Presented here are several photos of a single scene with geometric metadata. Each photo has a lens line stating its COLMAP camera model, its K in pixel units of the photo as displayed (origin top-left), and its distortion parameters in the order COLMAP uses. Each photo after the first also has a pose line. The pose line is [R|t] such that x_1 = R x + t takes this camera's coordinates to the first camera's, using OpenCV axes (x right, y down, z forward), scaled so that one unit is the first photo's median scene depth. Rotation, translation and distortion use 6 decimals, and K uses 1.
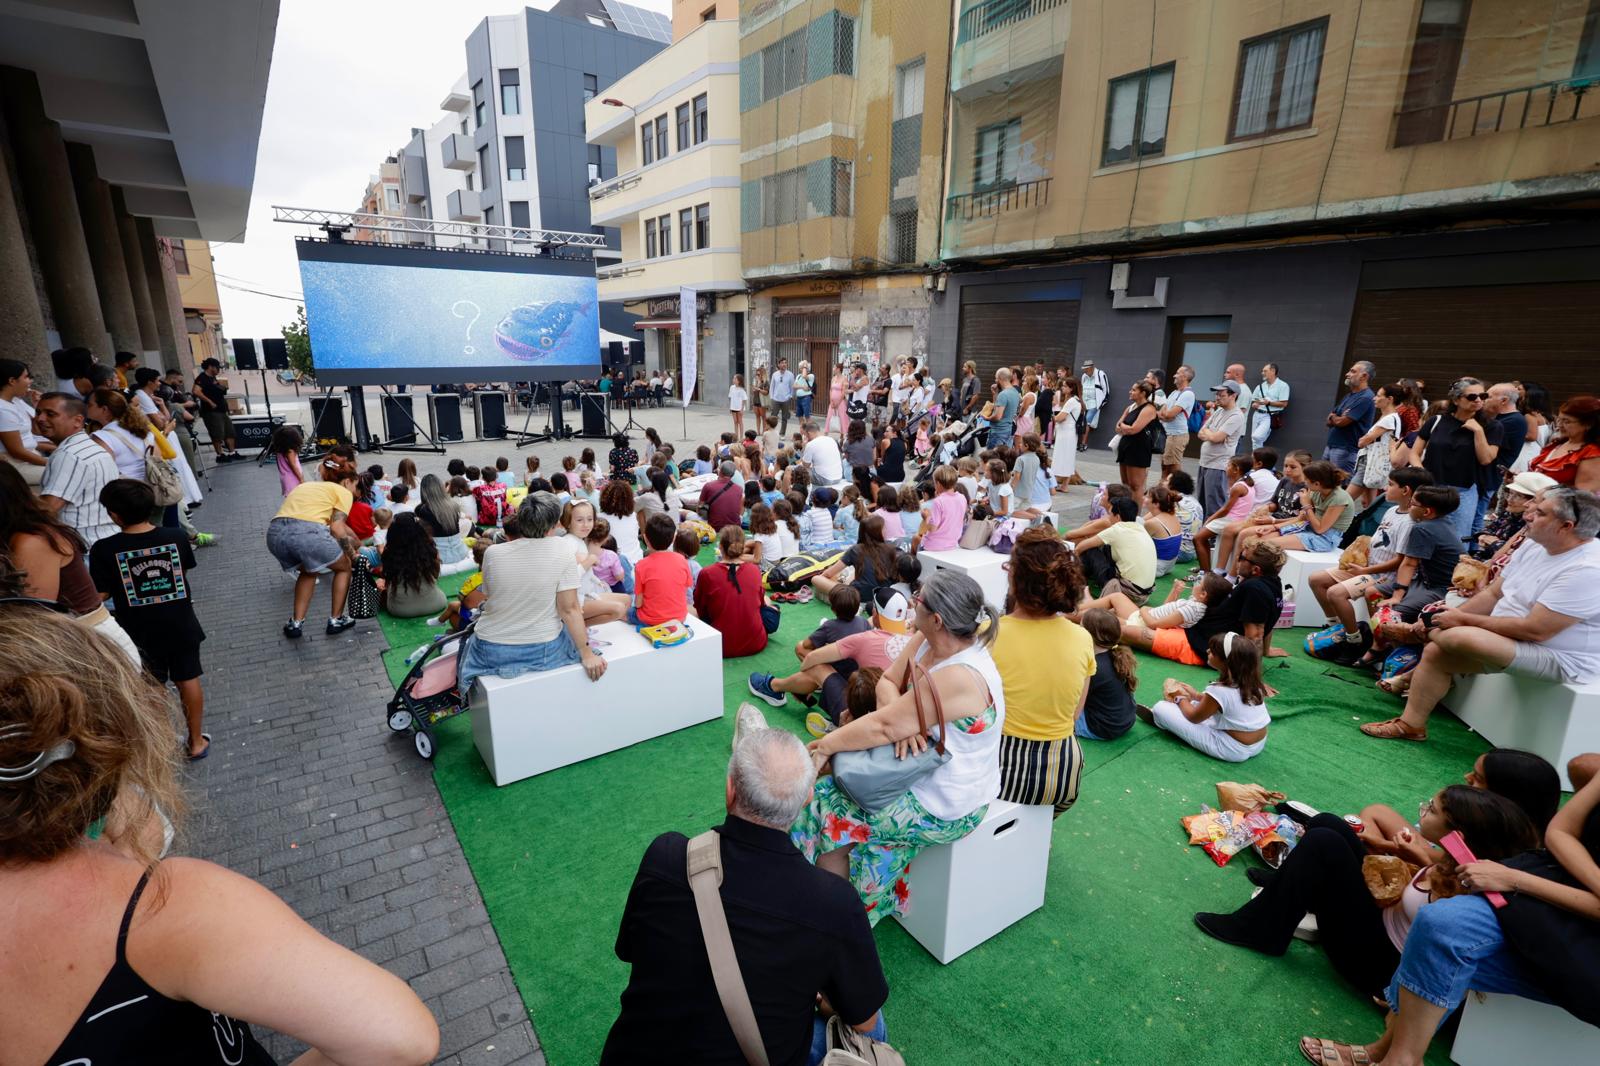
lens RADIAL K [[746.1, 0, 796.6], [0, 746.1, 534.4], [0, 0, 1]] dist [-0.021652, 0.017387]
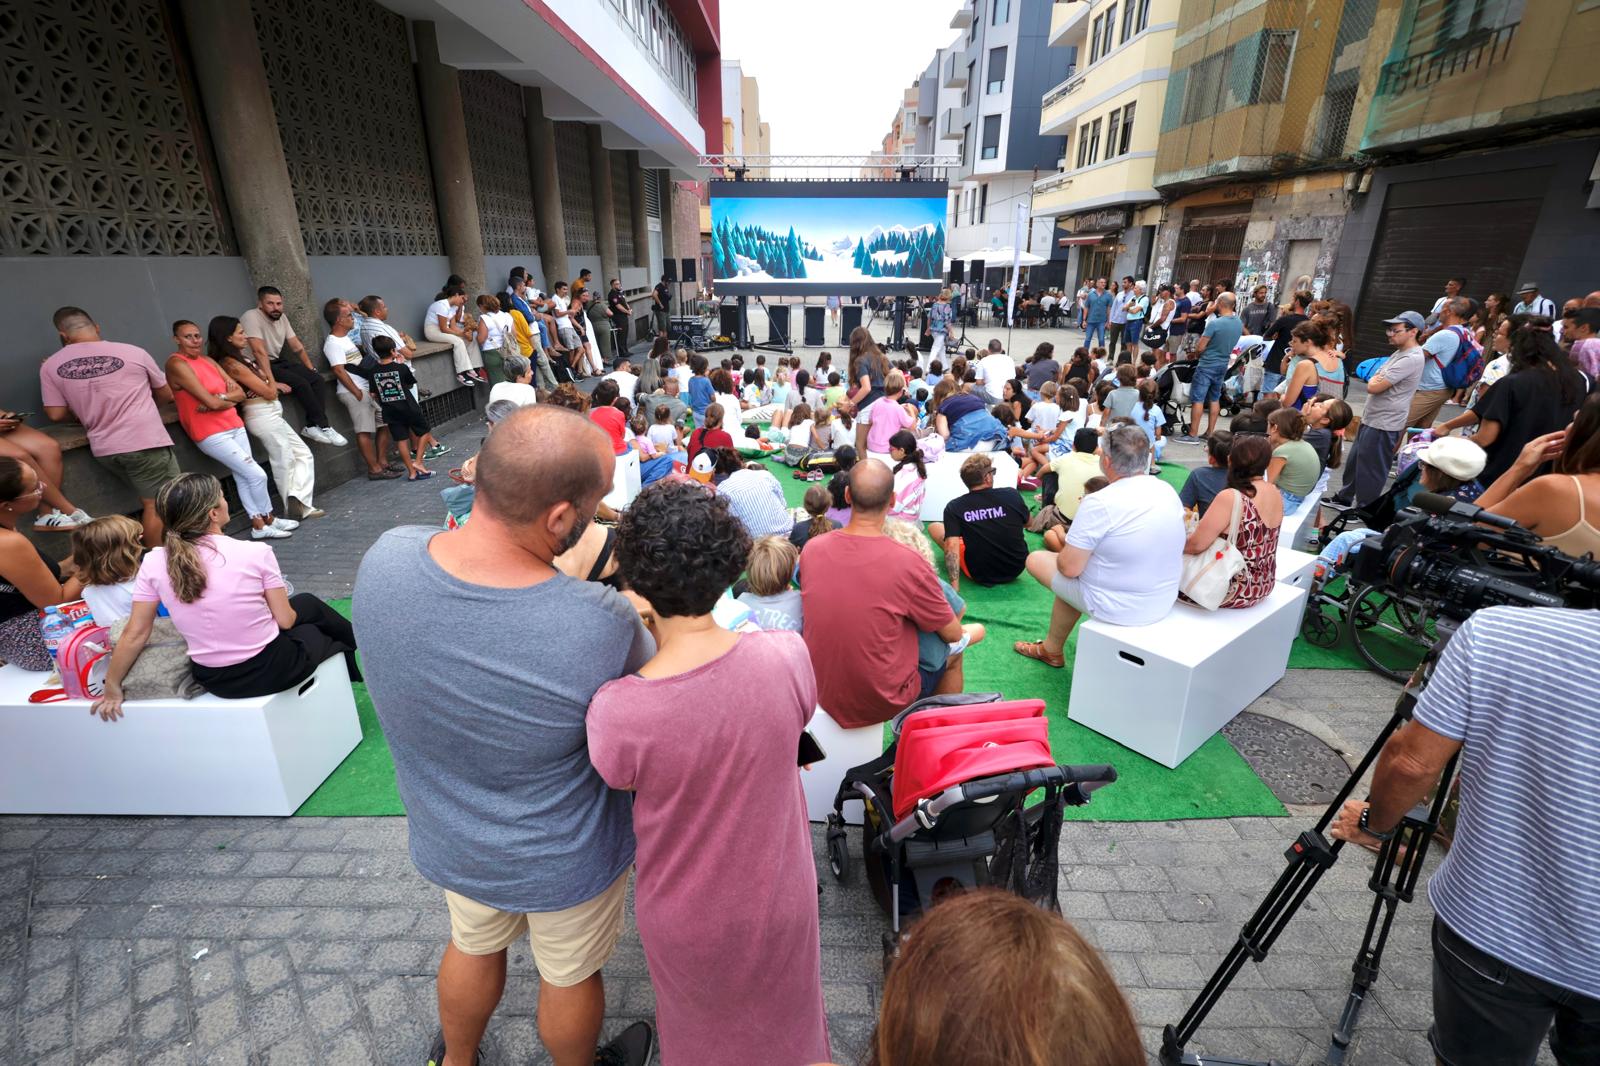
lens RADIAL K [[741.1, 0, 797.3], [0, 741.1, 535.3], [0, 0, 1]] dist [-0.000495, 0.001705]
pose [[0.800019, 0.205937, -0.563525, 0.201891], [-0.145616, 0.977810, 0.150609, -0.002158], [0.582036, -0.038432, 0.812254, -0.002063]]
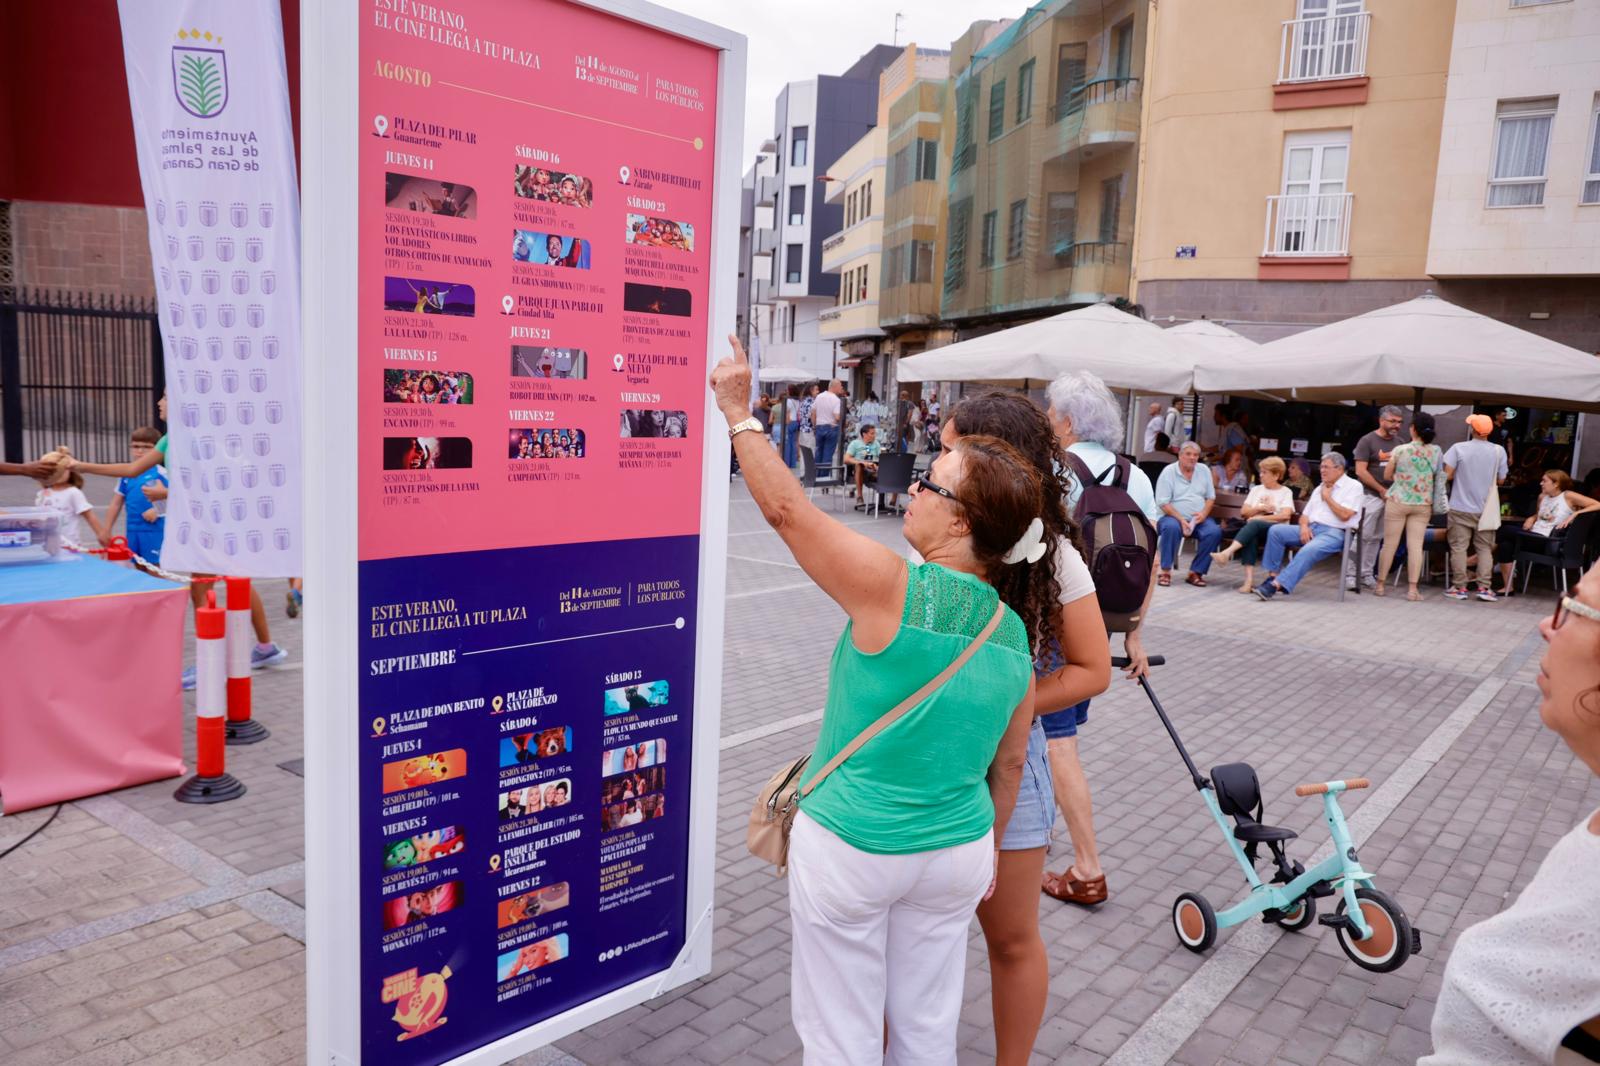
lens RADIAL K [[1175.7, 0, 777.4], [0, 1175.7, 535.4], [0, 0, 1]] dist [-0.072804, 0.098092]
pose [[0.885127, 0.093105, -0.455940, 0.767444], [-0.151446, 0.984076, -0.093054, 0.211084], [0.440015, 0.151415, 0.885133, -0.782463]]
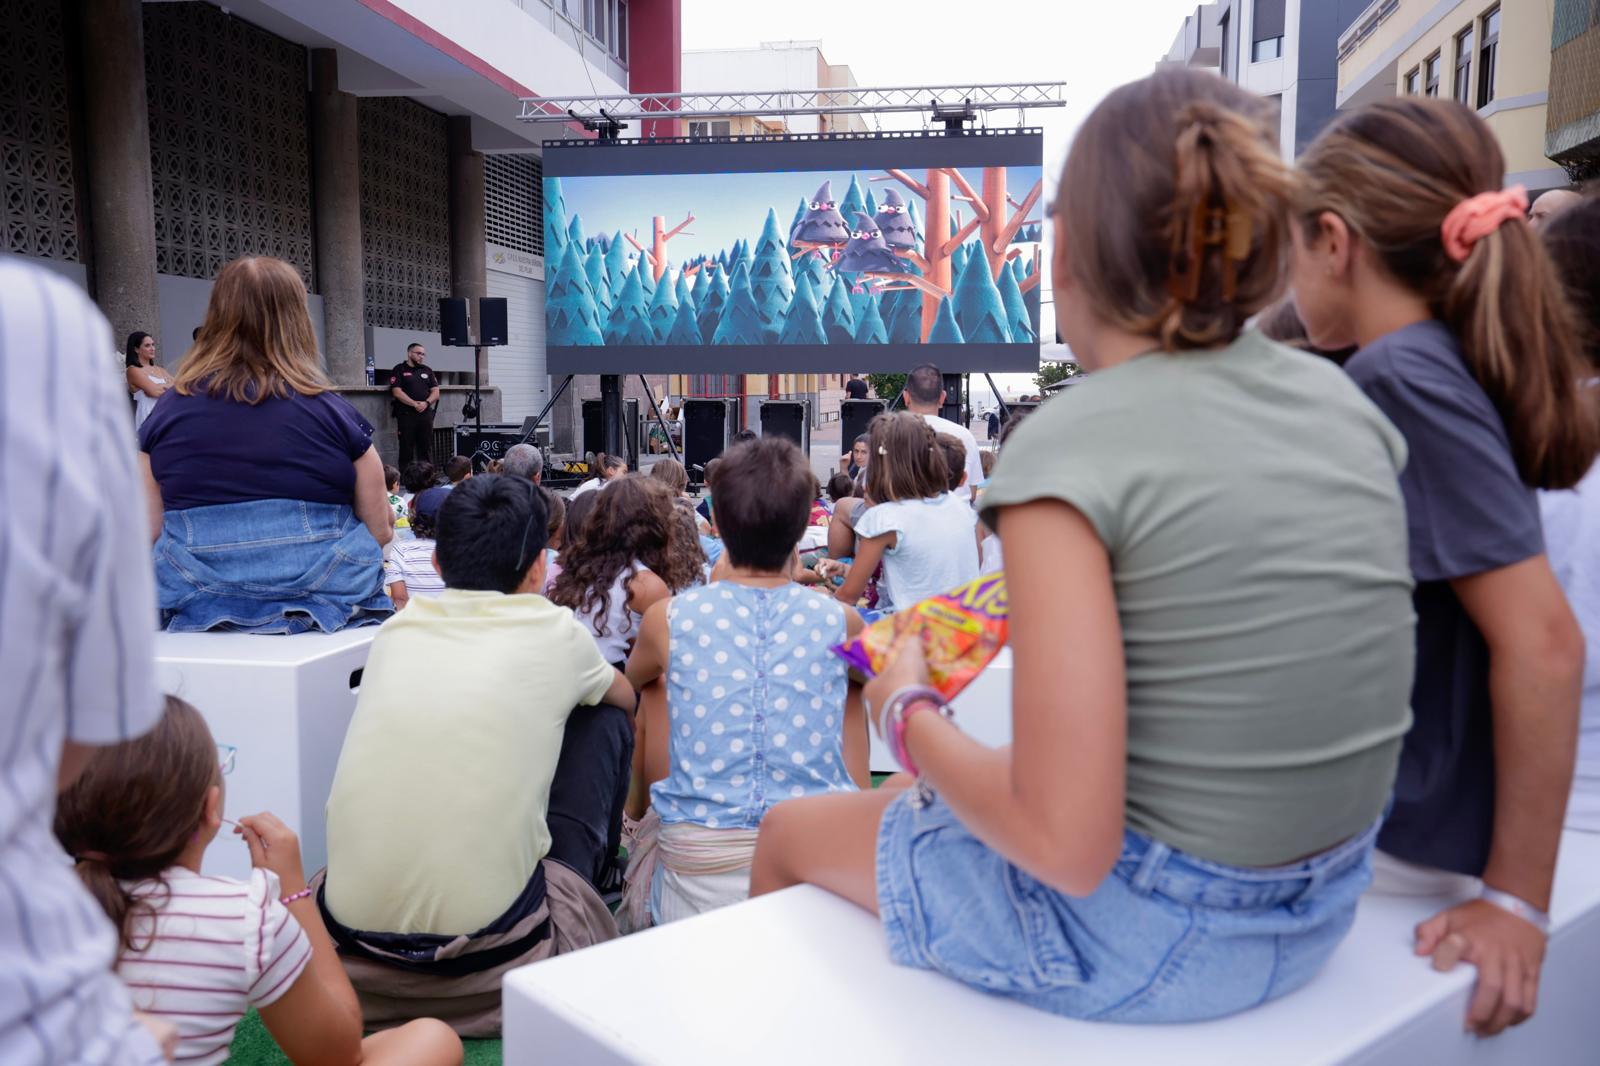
lens RADIAL K [[1420.3, 0, 799.7], [0, 1420.3, 497.9], [0, 0, 1]] dist [-0.064113, 0.191039]
pose [[0.712451, 0.045256, -0.700261, 0.218450], [-0.167839, 0.979943, -0.107430, -0.005061], [0.681354, 0.194070, 0.705758, 0.226540]]
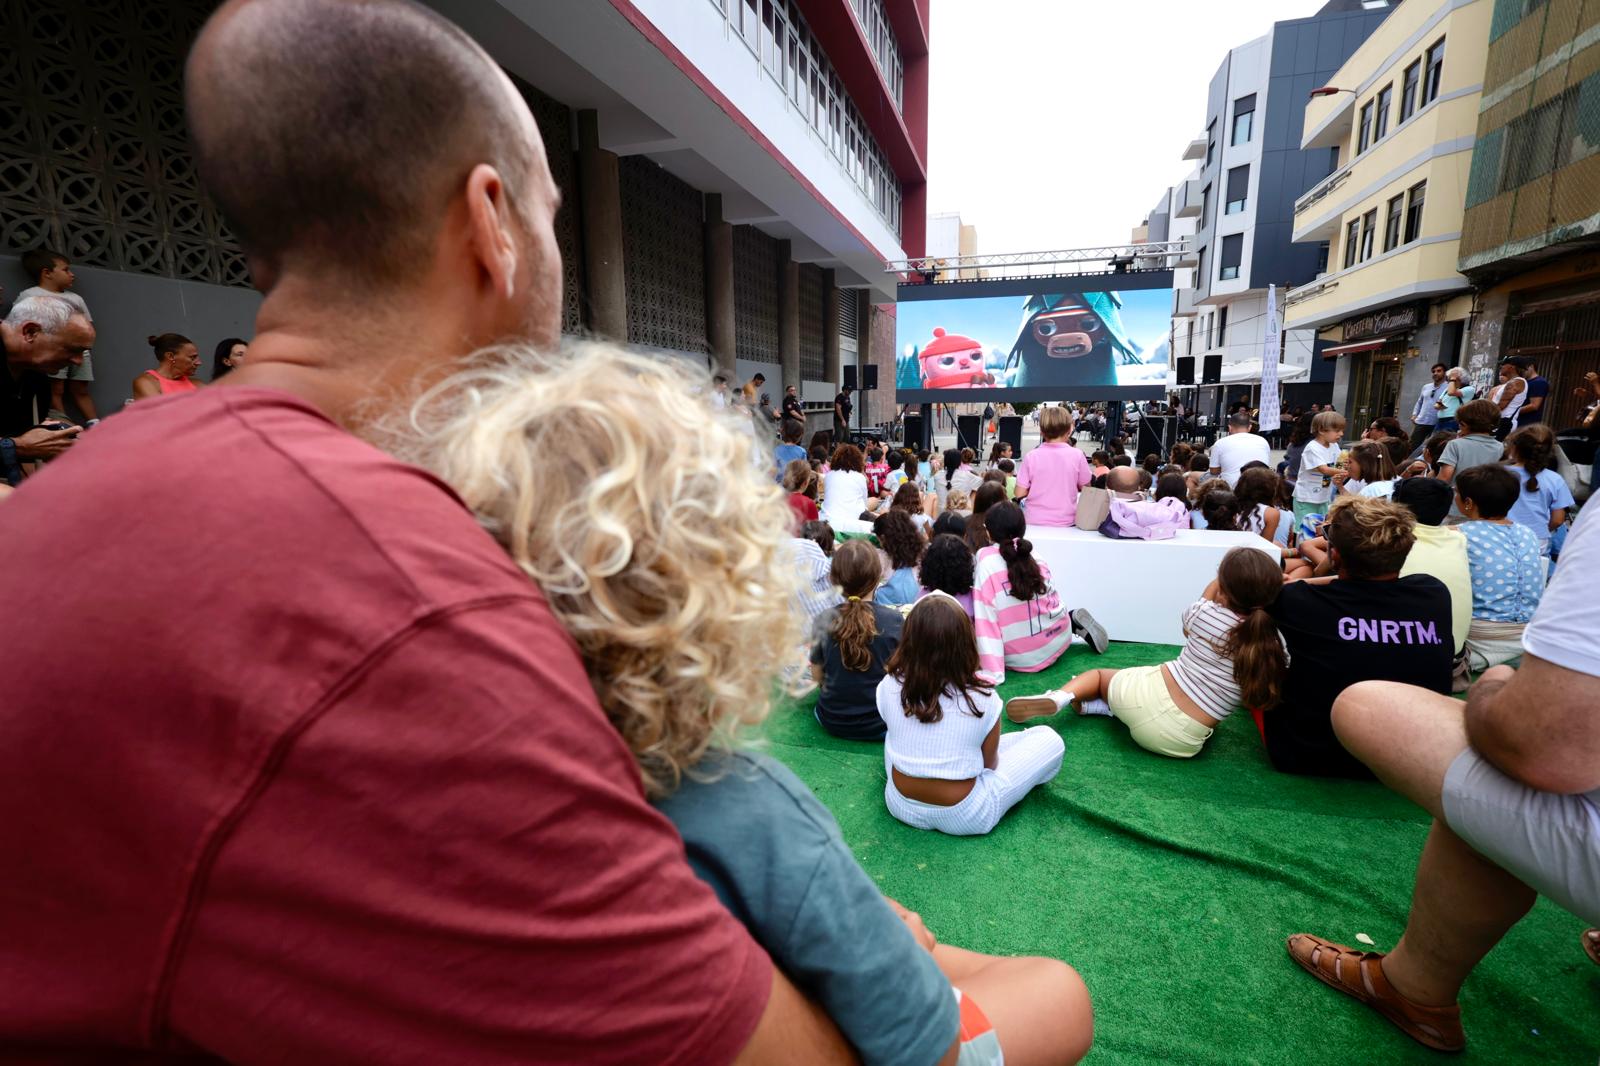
lens RADIAL K [[741.1, 0, 797.3], [0, 741.1, 535.3], [0, 0, 1]] dist [-0.000495, 0.001705]
pose [[0.598820, 0.125498, -0.790990, 0.165844], [-0.183780, 0.982824, 0.016803, 0.016363], [0.779512, 0.135306, 0.611599, 0.104546]]
